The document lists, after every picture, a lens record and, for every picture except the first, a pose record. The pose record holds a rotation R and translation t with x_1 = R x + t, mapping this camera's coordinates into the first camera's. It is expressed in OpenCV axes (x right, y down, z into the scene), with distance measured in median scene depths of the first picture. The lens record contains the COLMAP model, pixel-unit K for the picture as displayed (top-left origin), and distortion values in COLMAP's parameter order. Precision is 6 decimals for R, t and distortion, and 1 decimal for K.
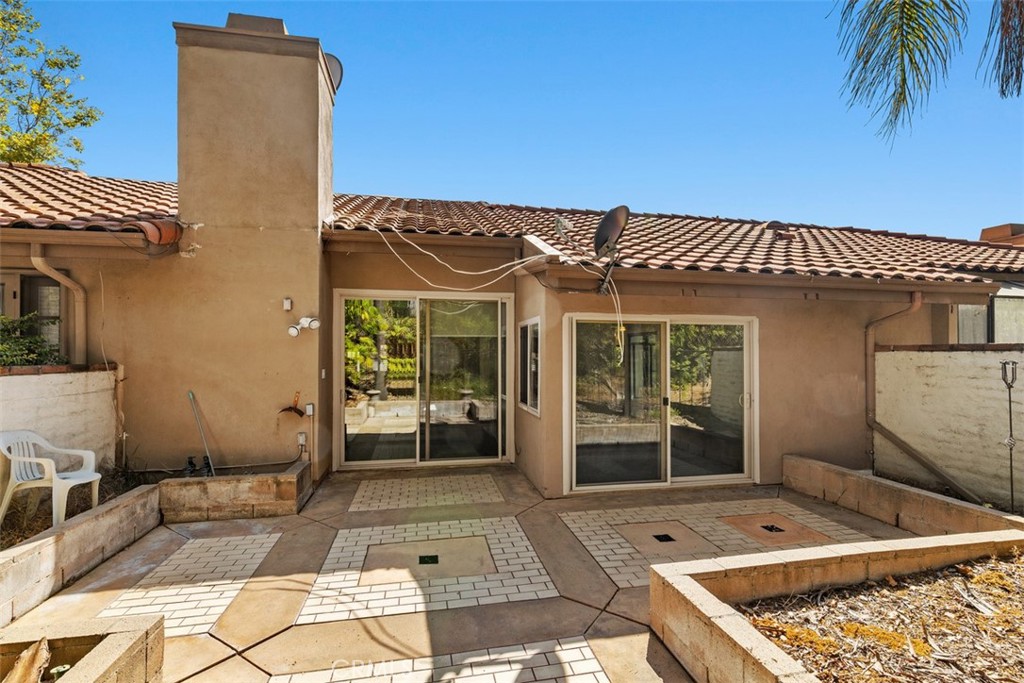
lens RADIAL K [[469.3, 0, 505.3], [0, 469.3, 348.9], [0, 0, 1]] dist [0.007450, -0.002048]
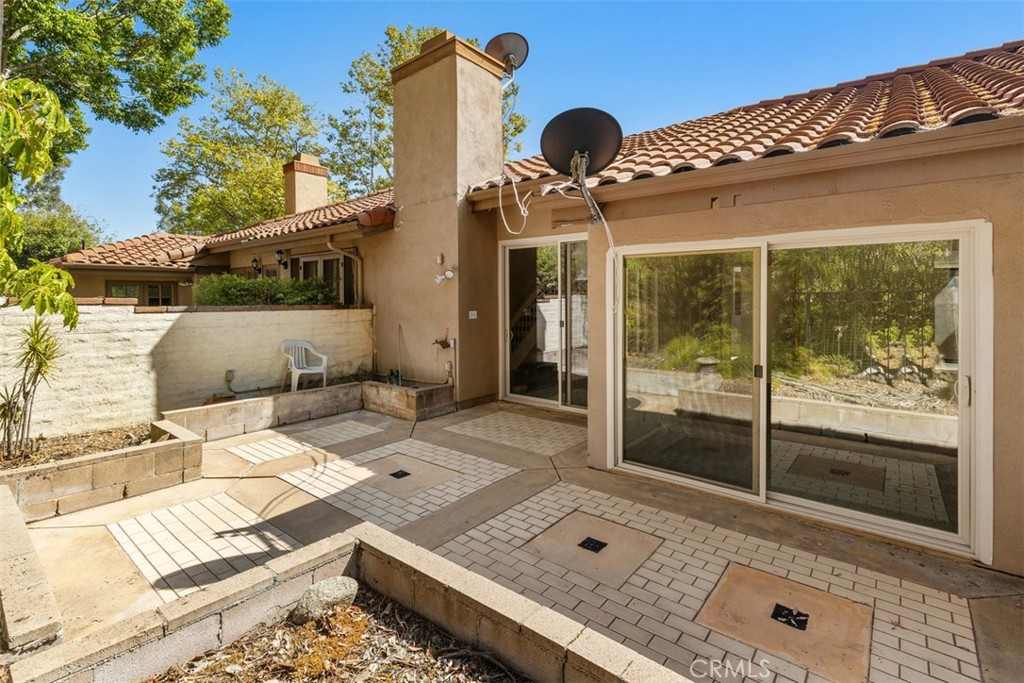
lens RADIAL K [[469.3, 0, 489.7], [0, 469.3, 302.4], [0, 0, 1]] dist [0.007450, -0.002048]
pose [[0.629042, 0.005397, -0.777353, 0.673907], [0.009204, 0.999854, 0.014389, 0.005434], [0.777317, -0.016206, 0.628900, 0.341775]]
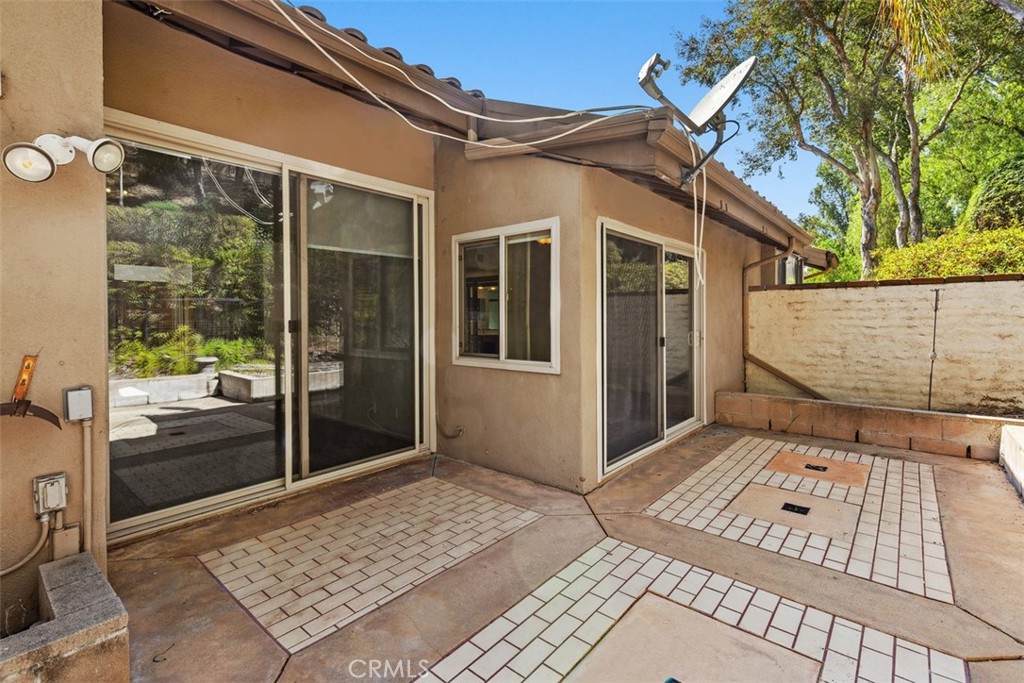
lens RADIAL K [[469.3, 0, 499.3], [0, 469.3, 321.5], [0, 0, 1]] dist [0.007450, -0.002048]
pose [[0.780543, -0.011316, 0.625000, -0.432407], [0.002893, 0.999891, 0.014491, 0.069559], [-0.625096, -0.009503, 0.780490, 0.587368]]
